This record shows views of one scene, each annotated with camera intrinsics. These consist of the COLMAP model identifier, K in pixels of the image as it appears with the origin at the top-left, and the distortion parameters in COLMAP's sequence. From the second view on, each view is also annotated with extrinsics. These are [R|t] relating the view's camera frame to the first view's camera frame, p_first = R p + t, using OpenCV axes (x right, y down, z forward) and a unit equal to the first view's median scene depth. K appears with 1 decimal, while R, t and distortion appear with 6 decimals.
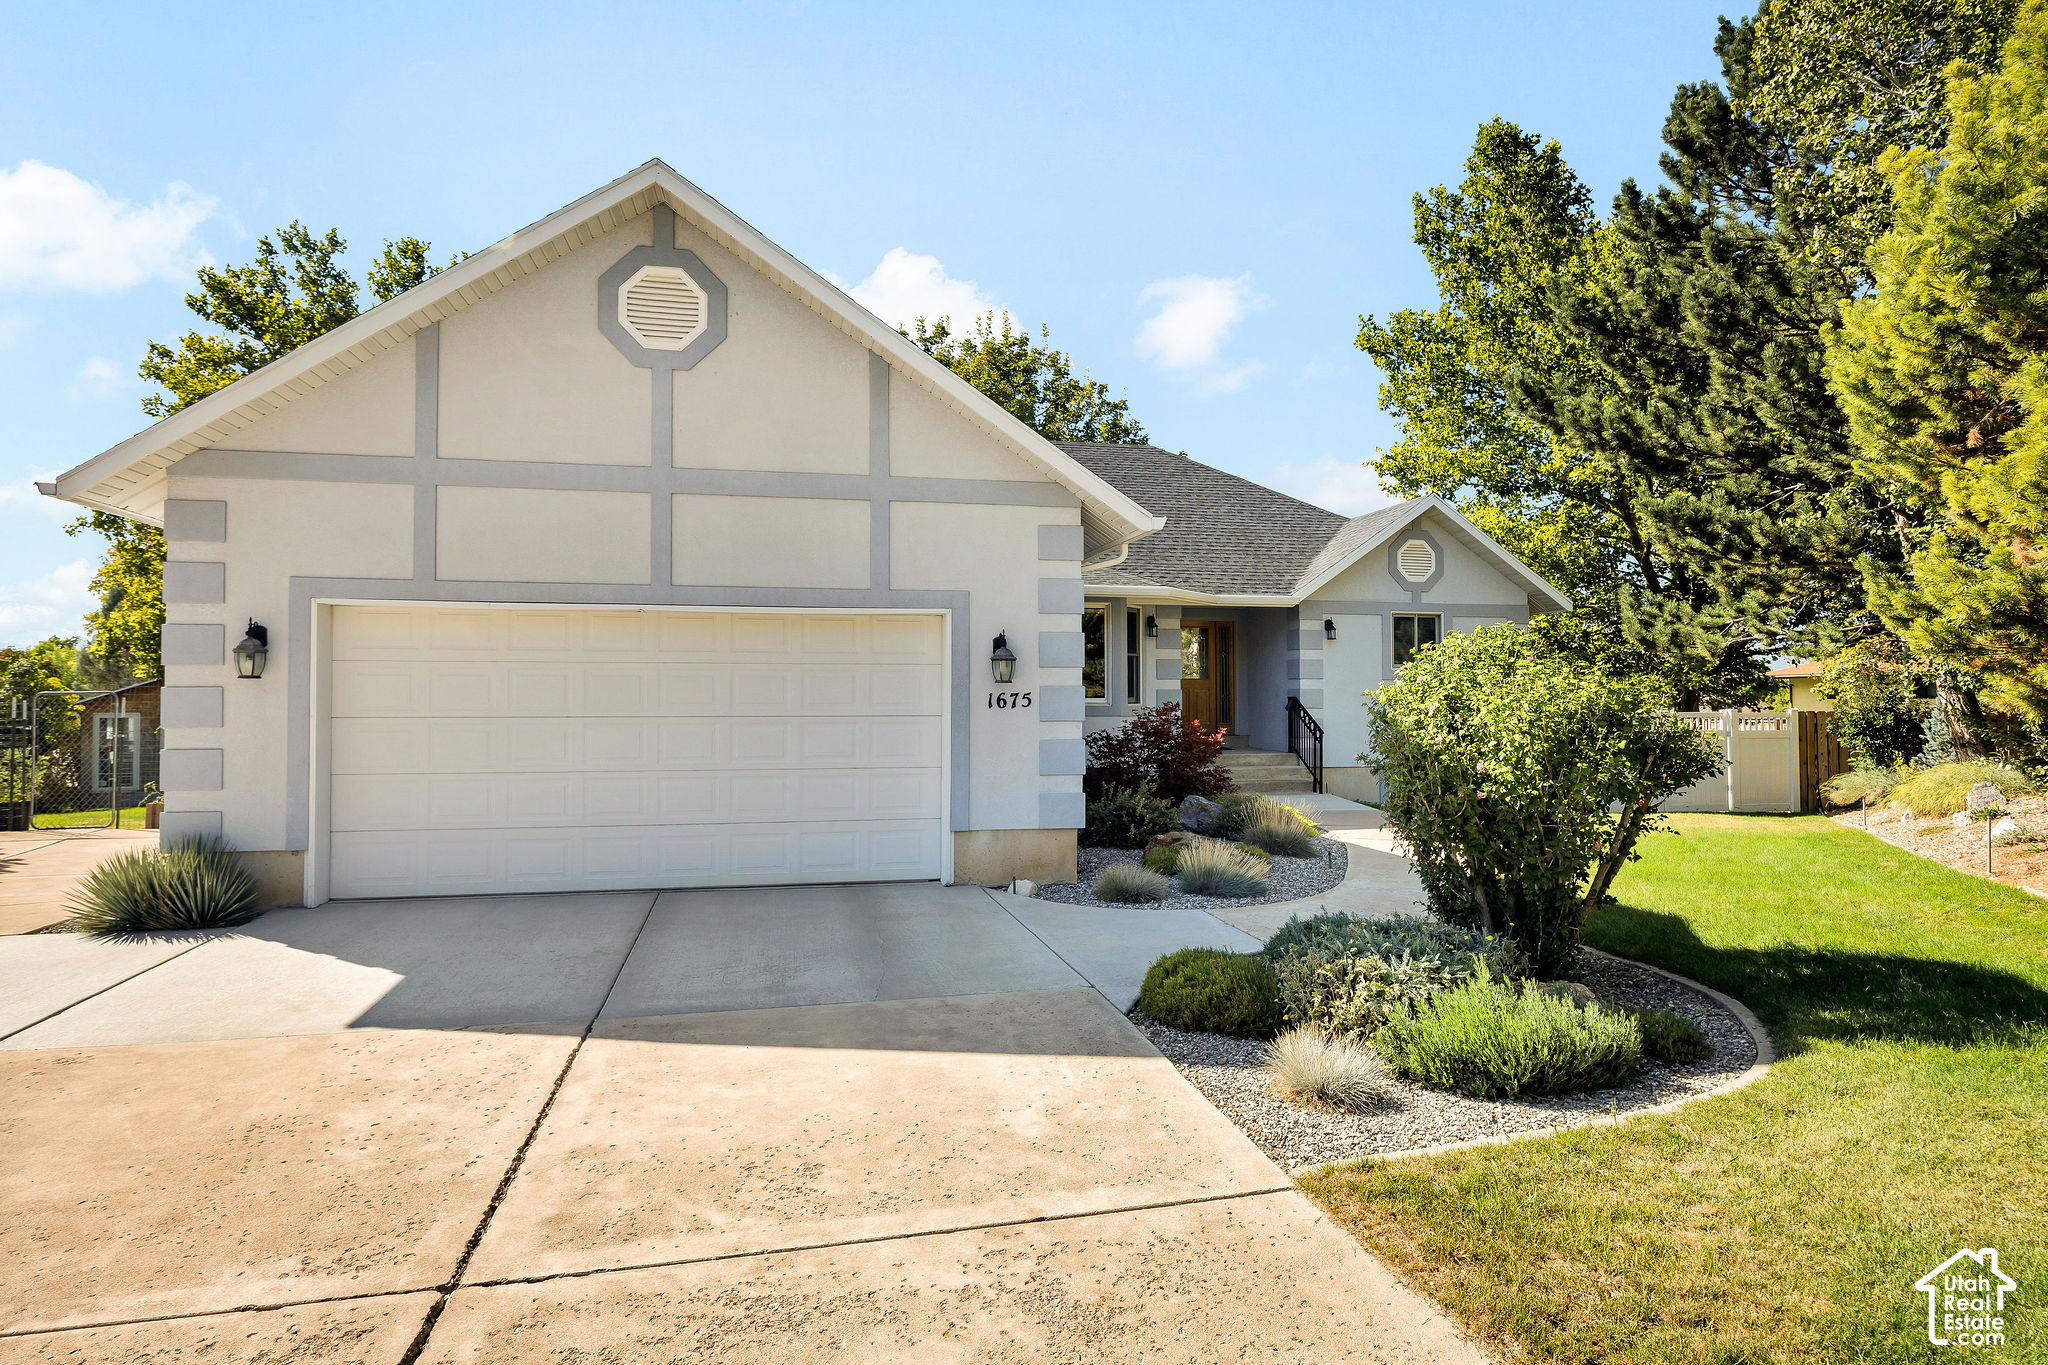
lens RADIAL K [[1106.0, 0, 1024.5], [0, 1106.0, 690.5], [0, 0, 1]] dist [0.001760, 0.000267]
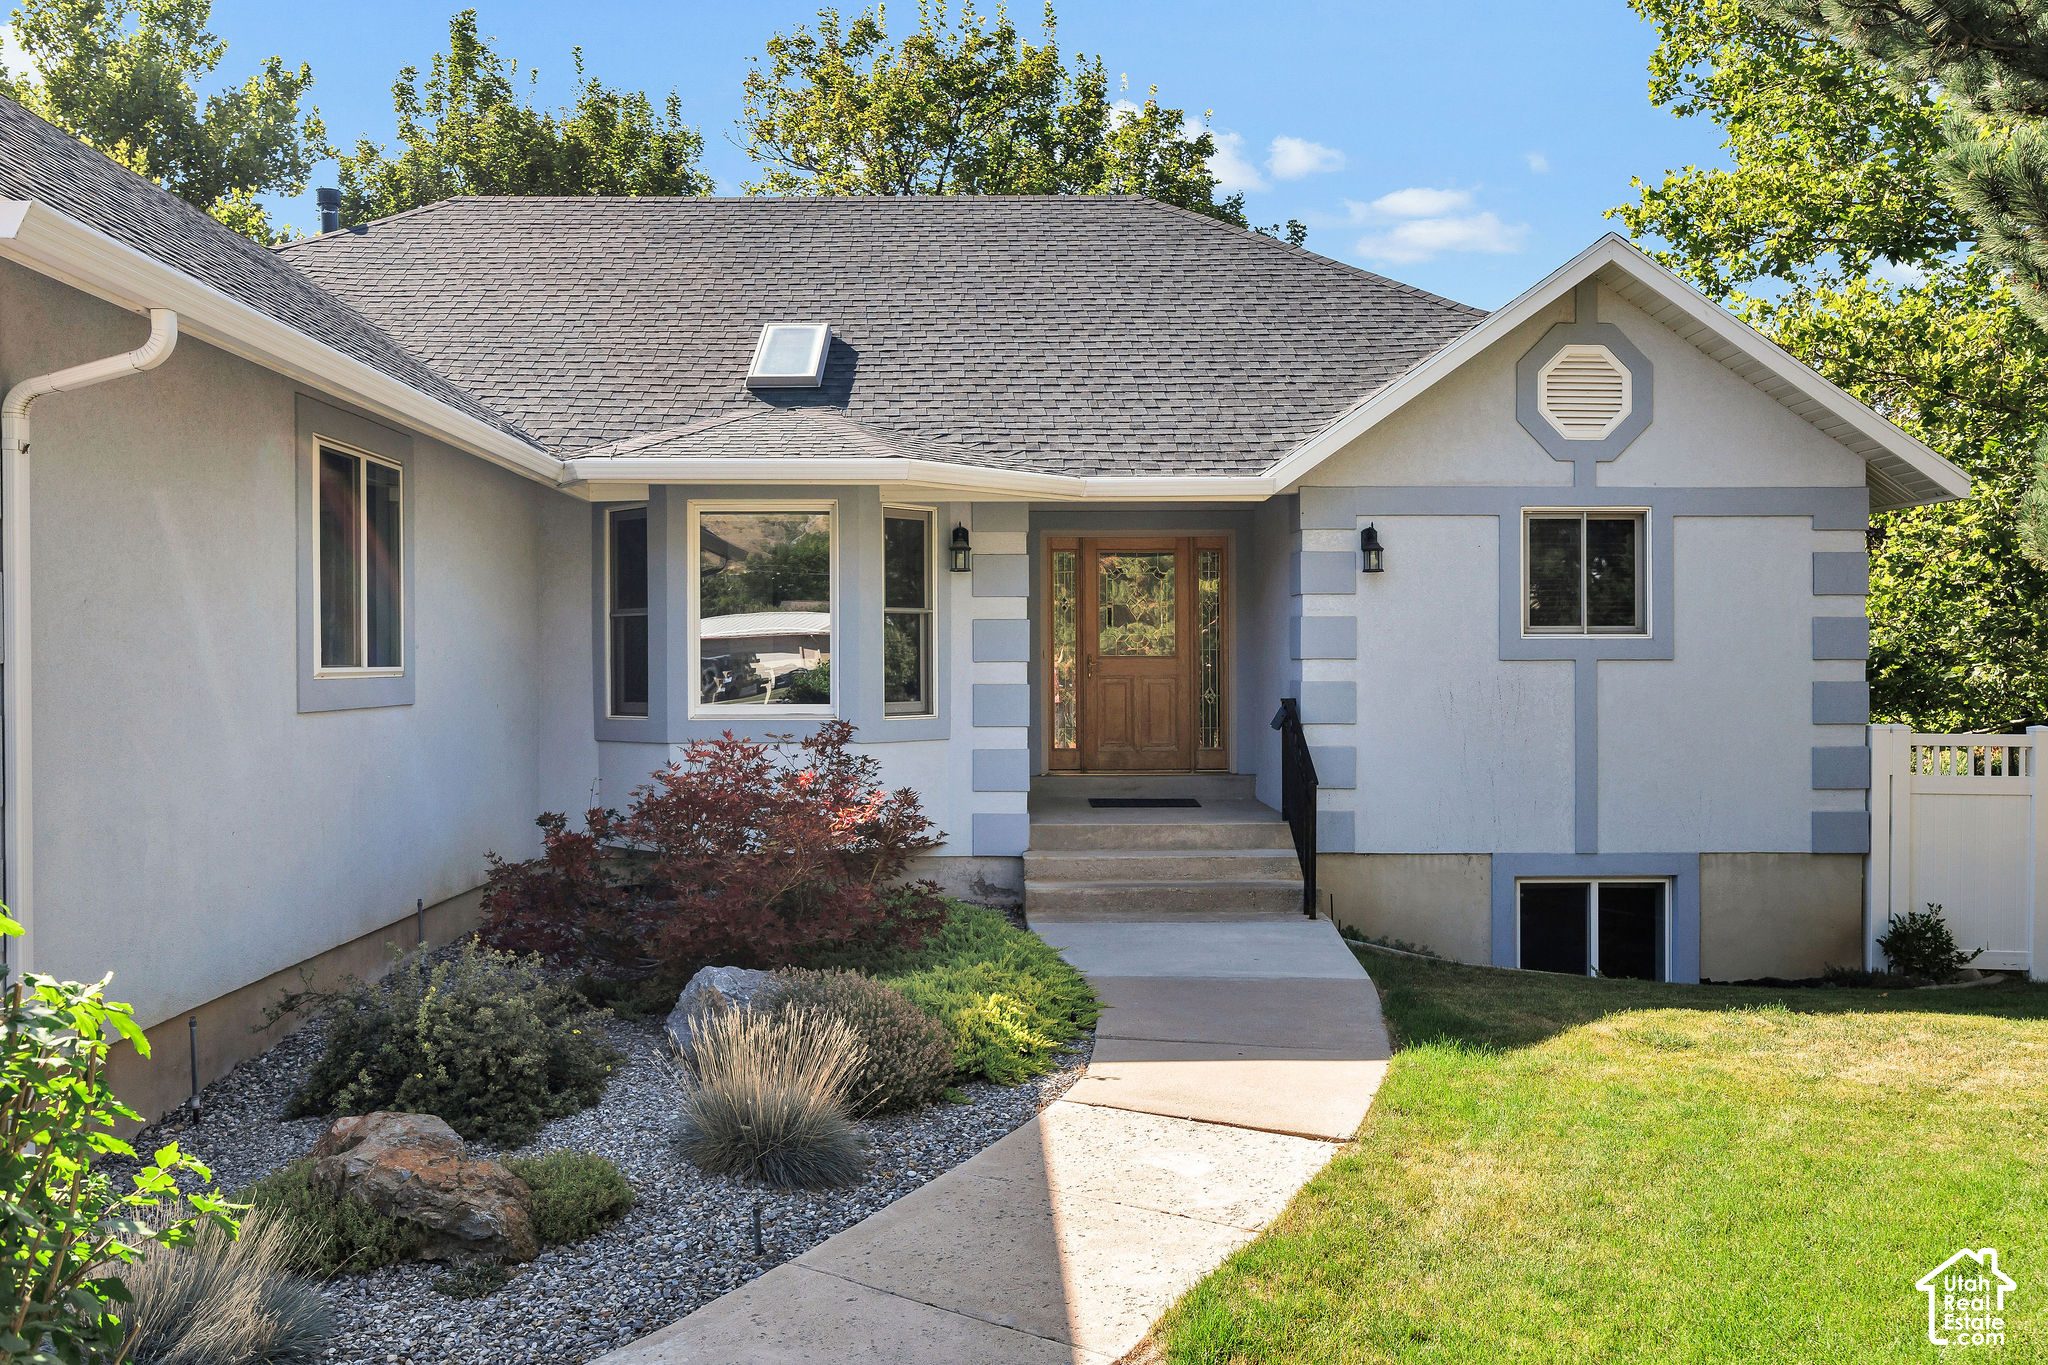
lens RADIAL K [[1612.3, 0, 1023.2], [0, 1612.3, 675.0], [0, 0, 1]] dist [-0.000519, 0.003164]
pose [[0.978097, 0.001947, -0.208141, 0.269460], [0.001273, 0.999882, 0.015334, -0.014059], [0.208146, -0.015263, 0.977979, 0.319646]]
